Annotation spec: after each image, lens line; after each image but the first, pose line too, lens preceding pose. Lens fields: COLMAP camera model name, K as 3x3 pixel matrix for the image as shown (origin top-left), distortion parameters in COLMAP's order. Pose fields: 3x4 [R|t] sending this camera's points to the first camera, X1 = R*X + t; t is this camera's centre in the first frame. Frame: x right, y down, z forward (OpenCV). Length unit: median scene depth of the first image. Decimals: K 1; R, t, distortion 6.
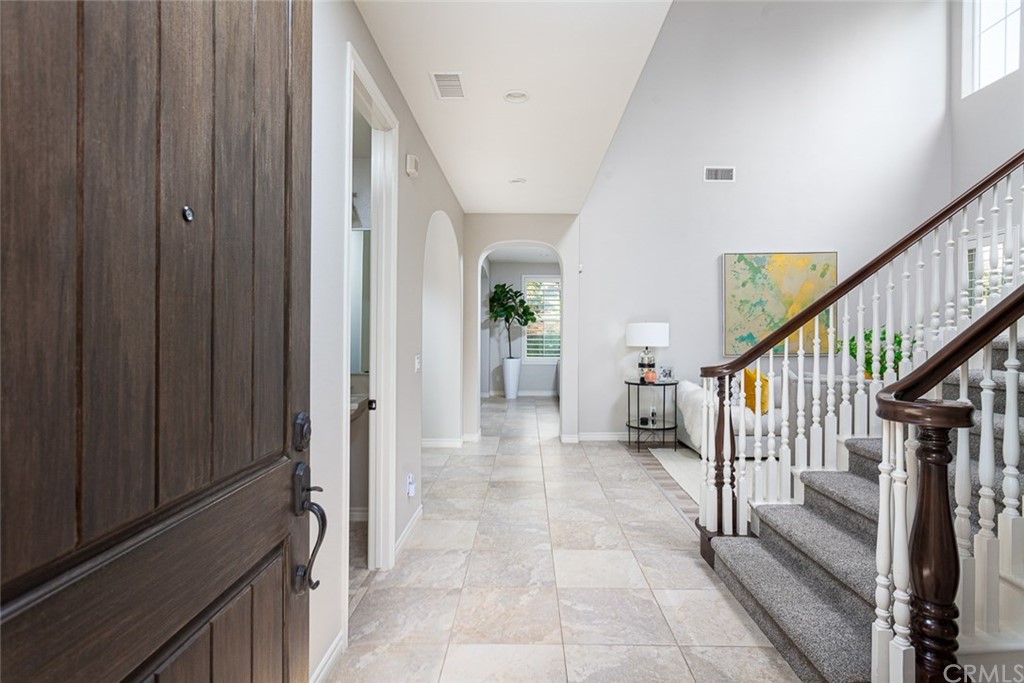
lens RADIAL K [[480.3, 0, 512.0], [0, 480.3, 336.6], [0, 0, 1]] dist [0.003719, -0.000113]
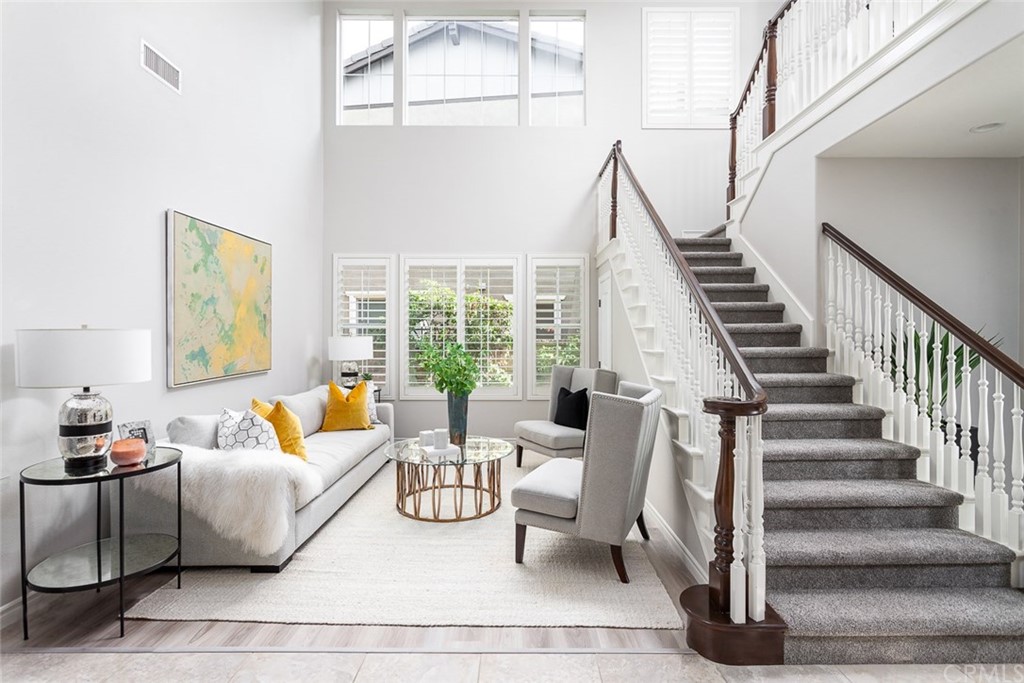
lens RADIAL K [[480.3, 0, 508.1], [0, 480.3, 339.5], [0, 0, 1]] dist [0.003719, -0.000113]
pose [[-0.017081, -0.006056, 0.999836, -0.145906], [0.002112, 0.999979, 0.006093, -0.019461], [-0.999852, 0.002216, -0.017068, 0.608077]]
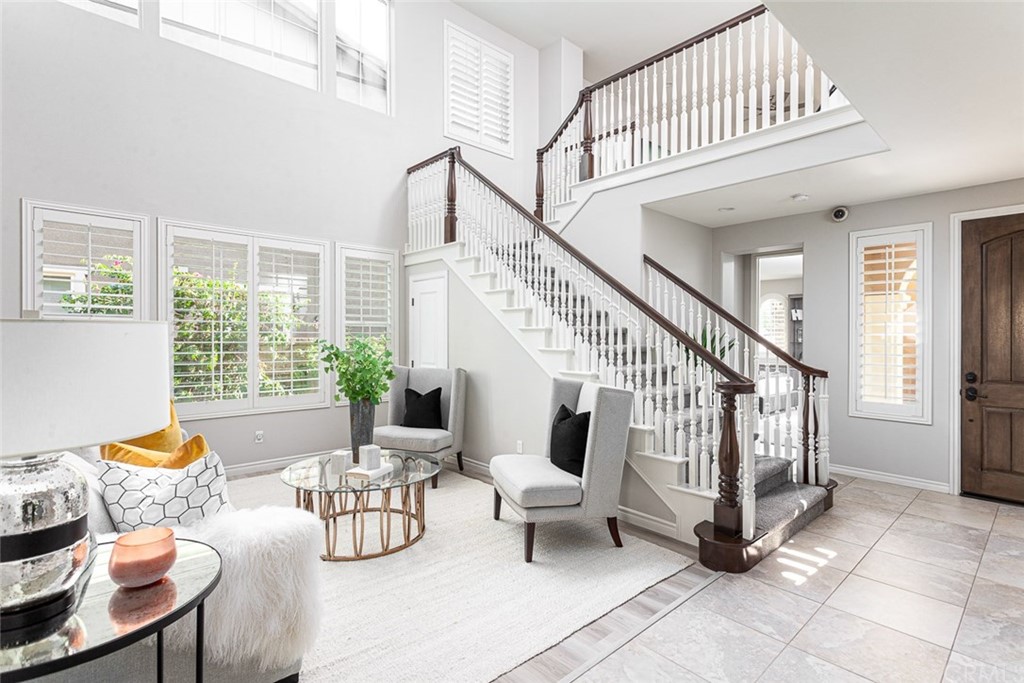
lens RADIAL K [[480.3, 0, 507.4], [0, 480.3, 342.1], [0, 0, 1]] dist [0.003719, -0.000113]
pose [[-0.677915, -0.012610, 0.735032, 0.009362], [-0.002562, 0.999887, 0.014791, -0.021167], [-0.735136, 0.008144, -0.677871, 0.960458]]
